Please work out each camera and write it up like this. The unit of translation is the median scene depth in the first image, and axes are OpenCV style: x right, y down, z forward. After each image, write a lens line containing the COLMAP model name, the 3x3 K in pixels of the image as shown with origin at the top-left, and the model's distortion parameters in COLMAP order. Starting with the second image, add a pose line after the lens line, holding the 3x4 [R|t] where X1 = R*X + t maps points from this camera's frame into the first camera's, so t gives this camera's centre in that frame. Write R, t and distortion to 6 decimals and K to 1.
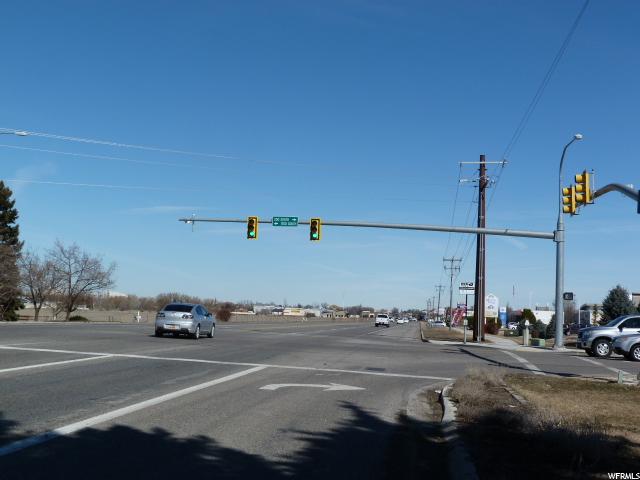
lens RADIAL K [[874.1, 0, 320.0], [0, 874.1, 240.0], [0, 0, 1]] dist [0.001719, 0.002478]
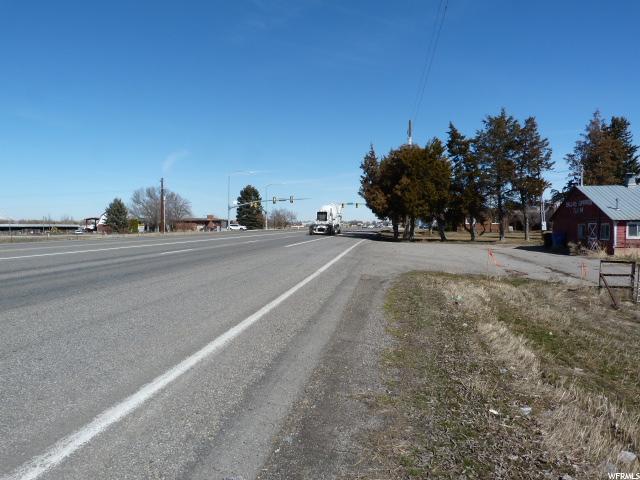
lens RADIAL K [[473.5, 0, 320.0], [0, 473.5, 240.0], [0, 0, 1]] dist [-0.026528, 0.007116]
pose [[0.998834, -0.038391, -0.029285, -0.010605], [0.041488, 0.992646, 0.113718, -0.009783], [0.024704, -0.114800, 0.993081, -0.117020]]
